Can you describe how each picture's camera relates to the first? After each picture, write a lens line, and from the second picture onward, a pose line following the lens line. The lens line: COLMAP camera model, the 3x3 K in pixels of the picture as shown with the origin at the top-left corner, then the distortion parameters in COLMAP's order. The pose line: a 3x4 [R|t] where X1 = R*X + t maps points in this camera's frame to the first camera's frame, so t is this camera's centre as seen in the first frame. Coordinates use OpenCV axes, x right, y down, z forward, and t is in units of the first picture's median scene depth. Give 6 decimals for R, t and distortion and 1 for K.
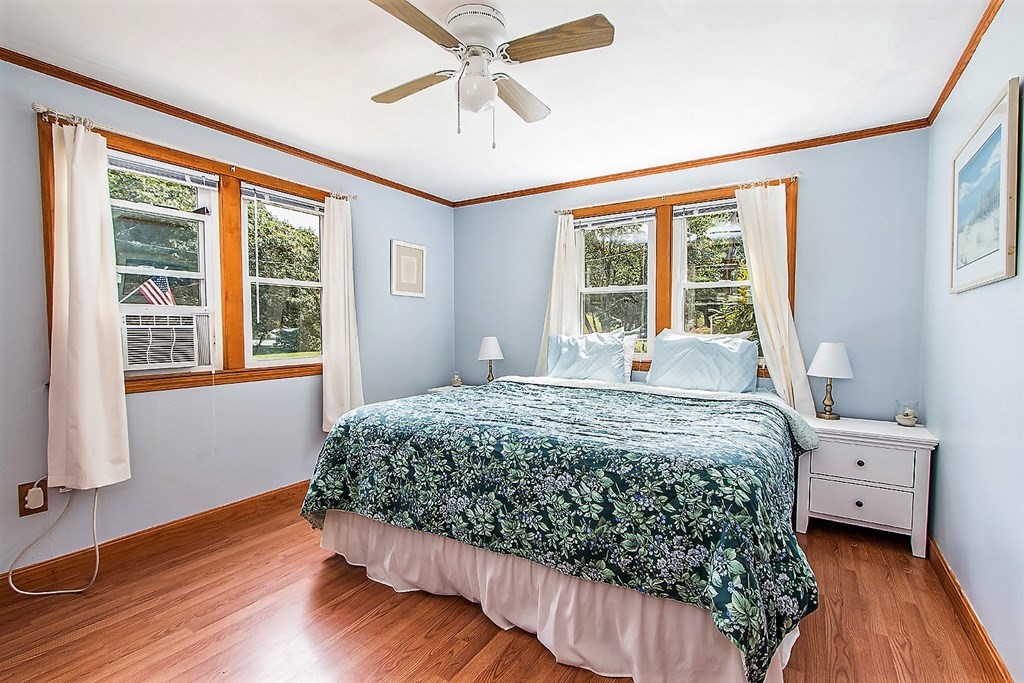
lens RADIAL K [[476.3, 0, 514.2], [0, 476.3, 344.8], [0, 0, 1]] dist [0.004899, -0.001721]
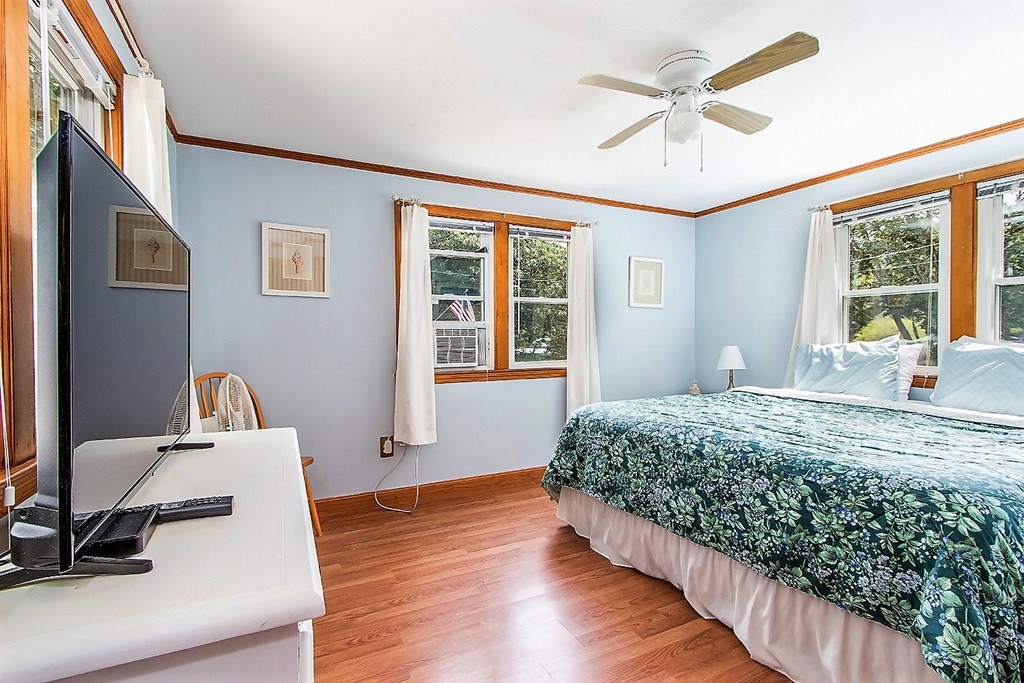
lens RADIAL K [[476.3, 0, 517.4], [0, 476.3, 337.4], [0, 0, 1]] dist [0.004899, -0.001721]
pose [[0.865882, -0.003708, -0.500235, 0.135261], [-0.013925, 0.999406, -0.031512, 0.006083], [0.500055, 0.034252, 0.865316, -0.139451]]
